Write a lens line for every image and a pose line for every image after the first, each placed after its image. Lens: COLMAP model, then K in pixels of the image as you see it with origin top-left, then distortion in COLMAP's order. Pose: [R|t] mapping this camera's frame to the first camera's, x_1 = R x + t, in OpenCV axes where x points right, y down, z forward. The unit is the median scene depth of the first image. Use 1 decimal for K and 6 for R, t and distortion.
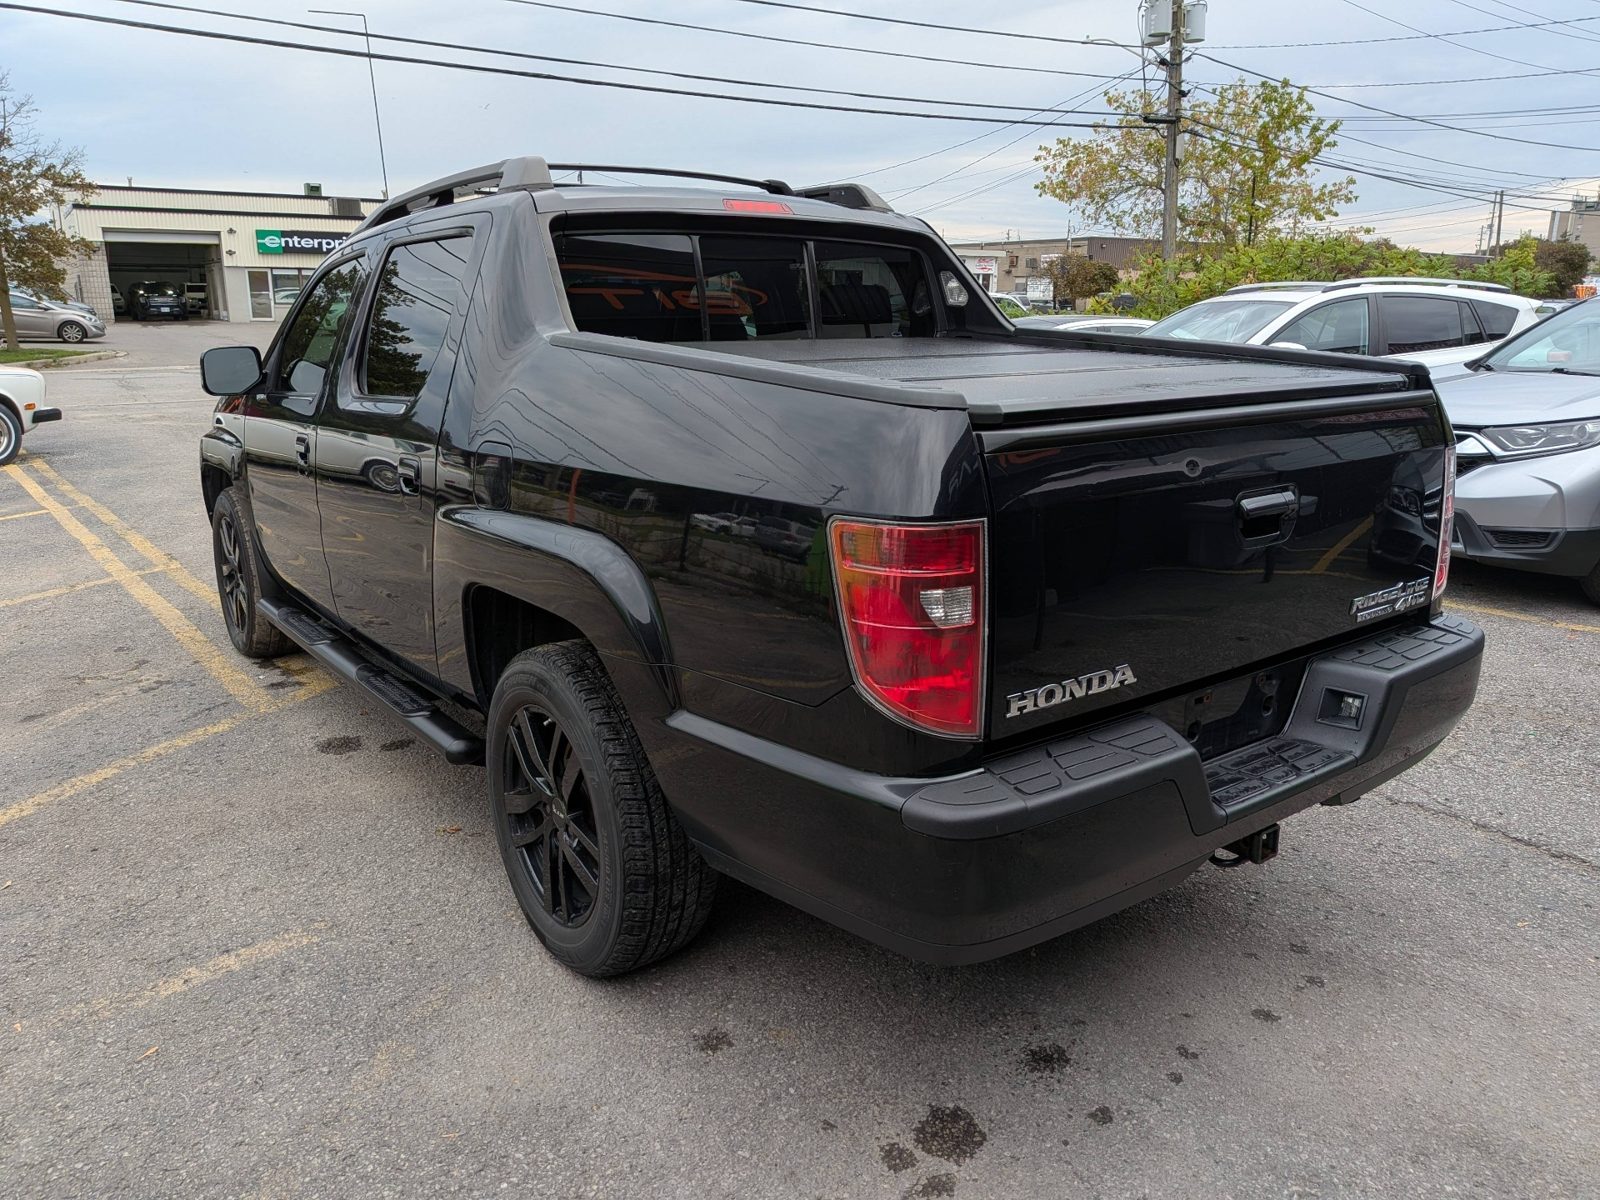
lens RADIAL K [[1155.3, 0, 806.9], [0, 1155.3, 608.6], [0, 0, 1]] dist [0.013803, -0.023744]
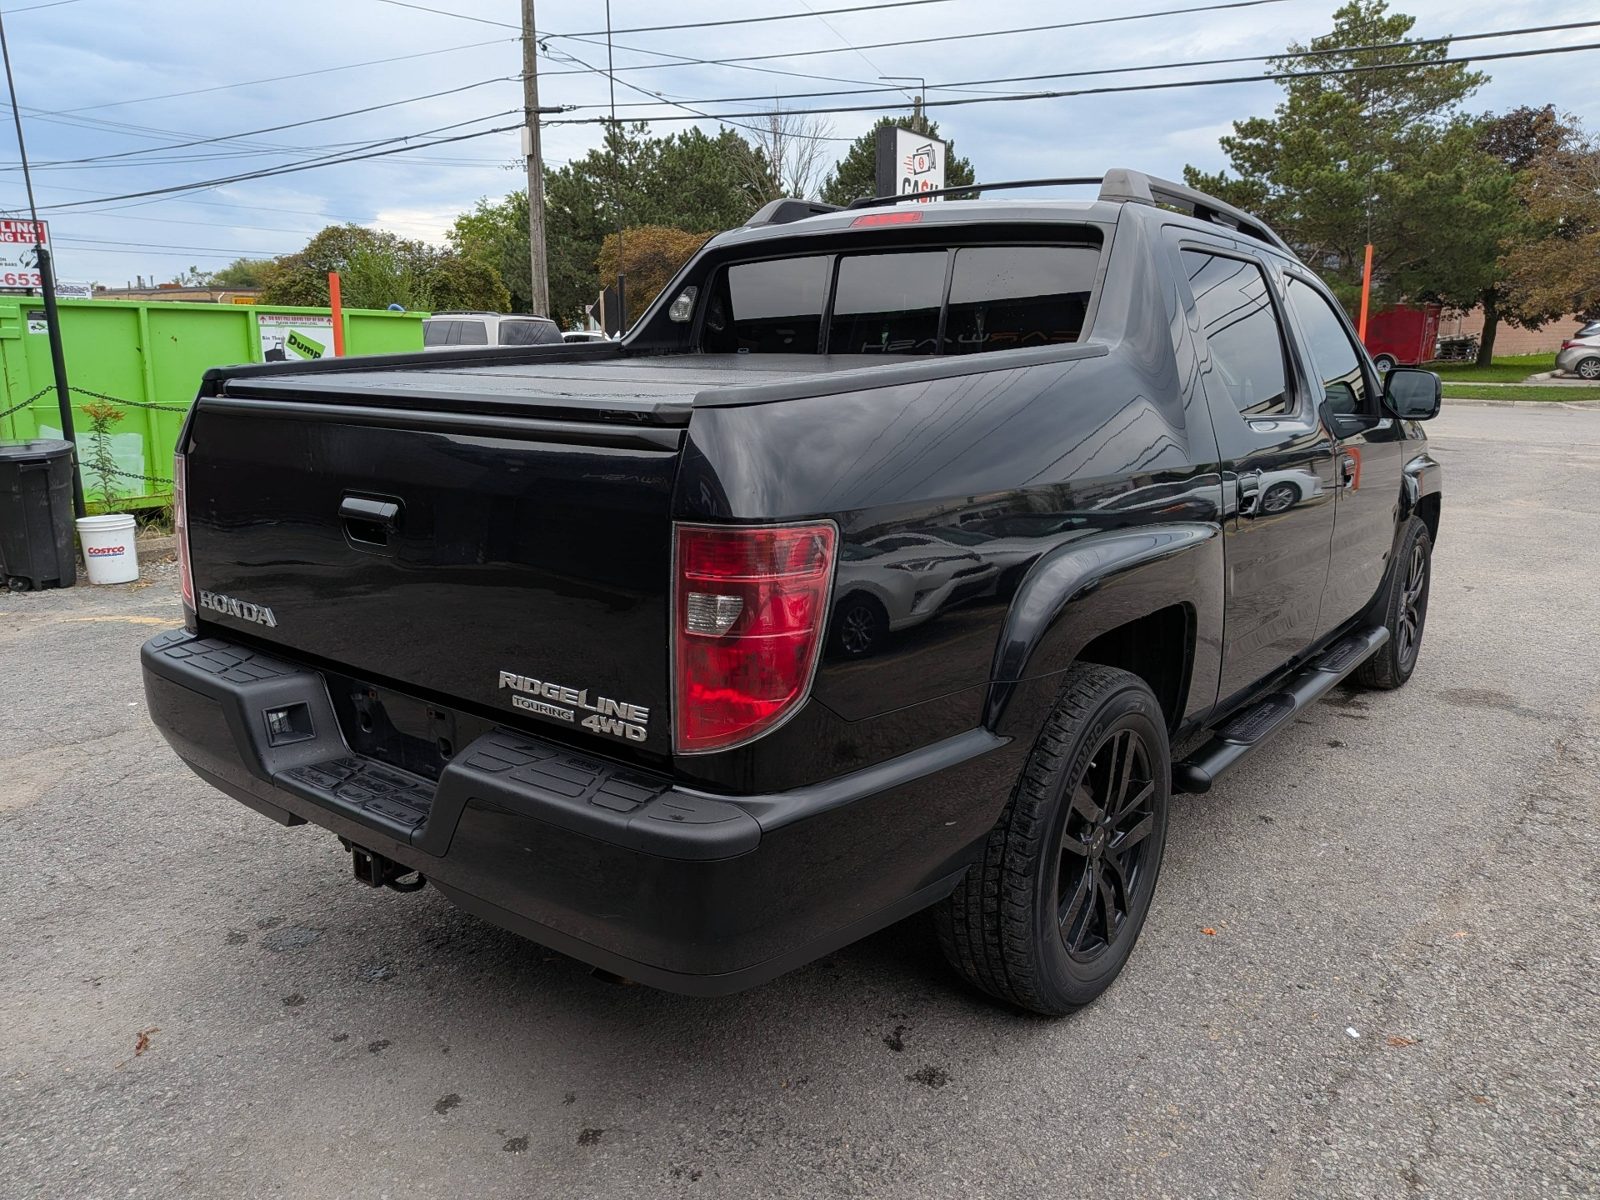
lens RADIAL K [[1159.3, 0, 794.6], [0, 1159.3, 616.3], [0, 0, 1]] dist [0.035659, -0.054182]
pose [[0.255756, 0.222873, -0.940700, 0.210717], [-0.251254, 0.954949, 0.157938, -0.036691], [0.933520, 0.195961, 0.300232, 0.156501]]
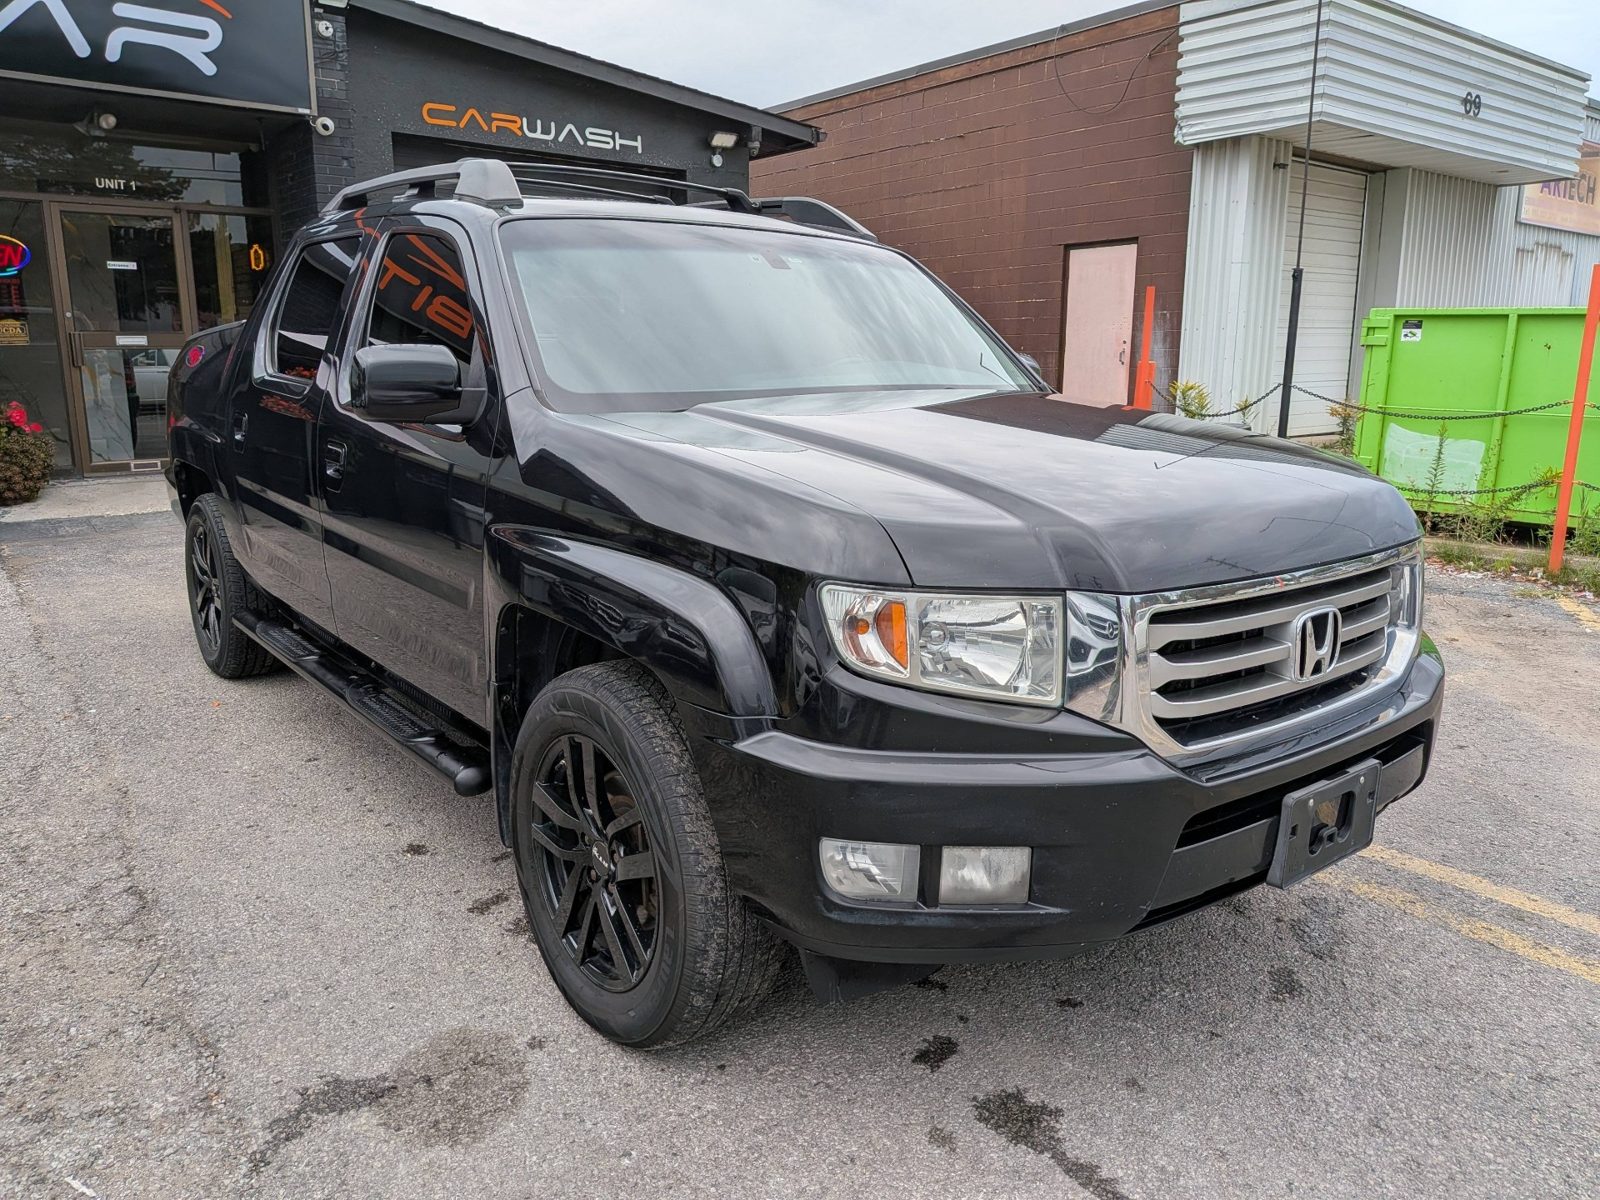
lens RADIAL K [[1152.2, 0, 790.0], [0, 1152.2, 603.3], [0, 0, 1]] dist [0.024588, -0.040696]
pose [[-0.999826, -0.008521, -0.016570, -0.090417], [-0.015132, 0.890203, 0.455313, -0.133860], [0.010871, 0.455485, -0.890177, 0.551104]]
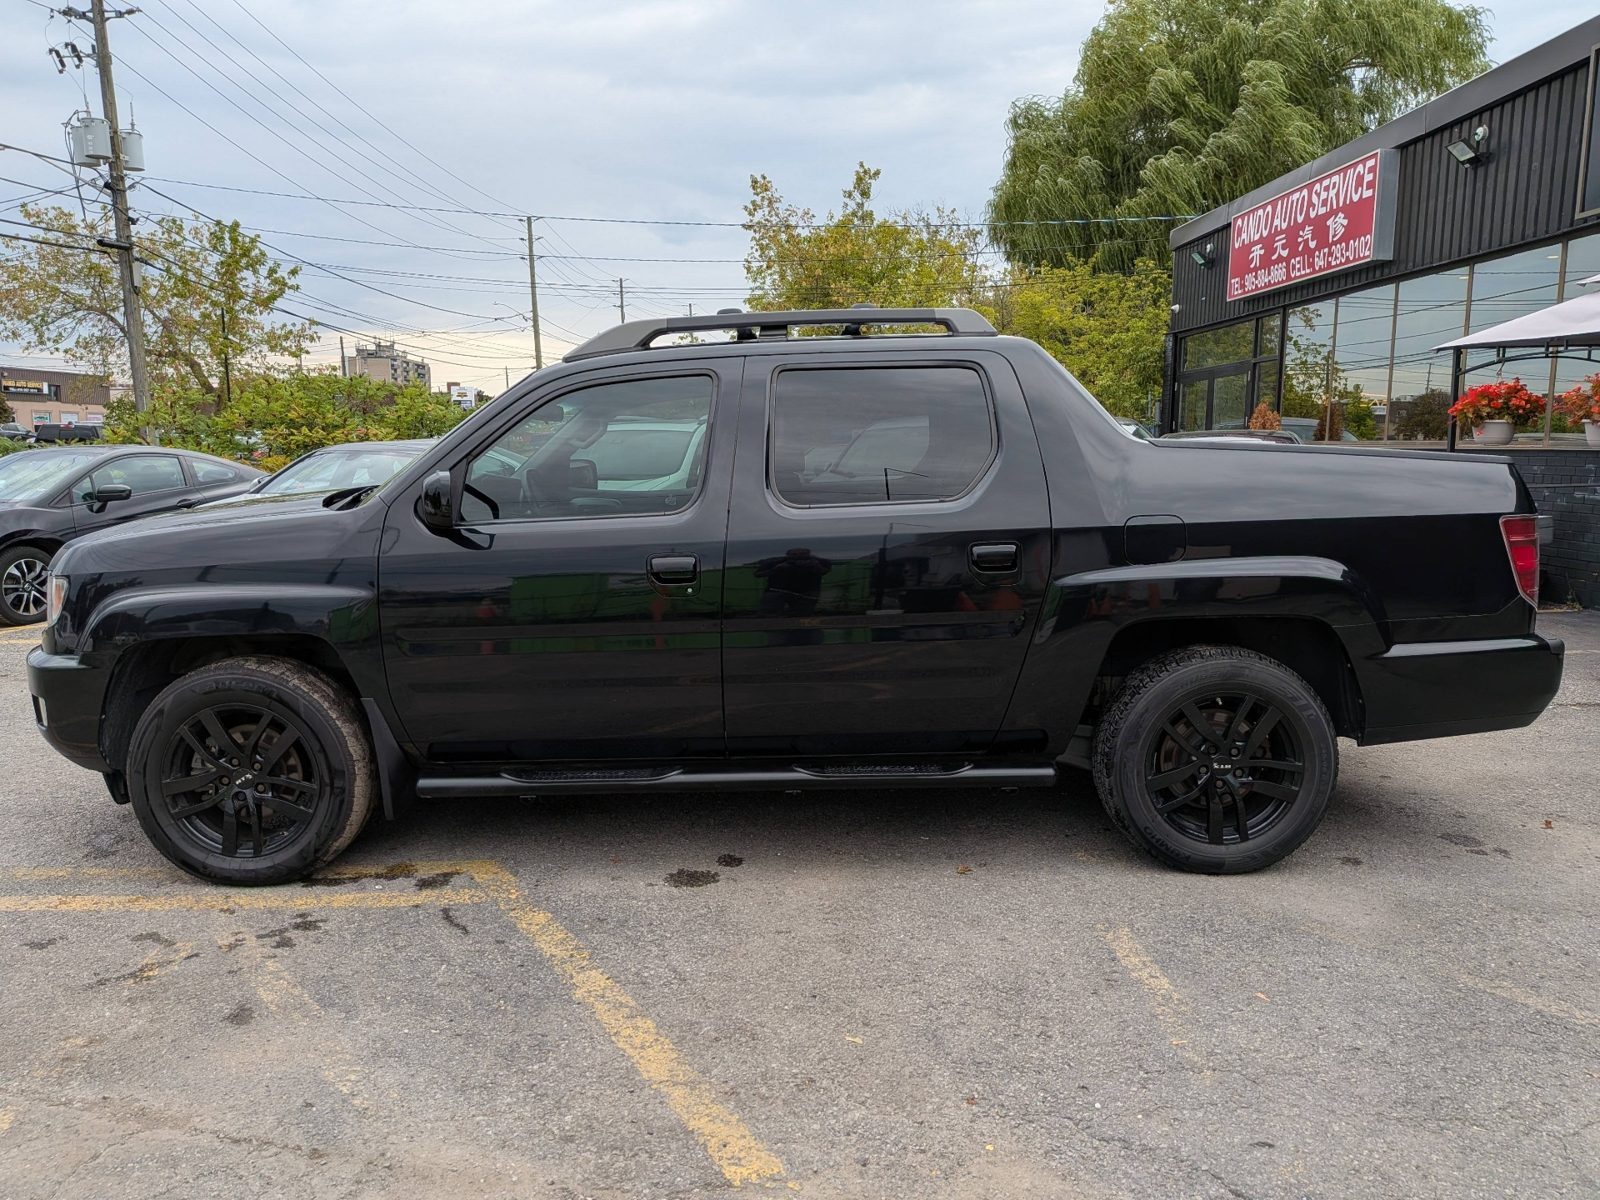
lens RADIAL K [[1155.3, 0, 806.9], [0, 1155.3, 608.6], [0, 0, 1]] dist [0.013803, -0.023744]
pose [[0.600277, -0.120428, 0.790673, -0.295058], [0.207191, 0.978265, -0.008299, -0.019327], [-0.772489, 0.168802, 0.612182, 0.088525]]
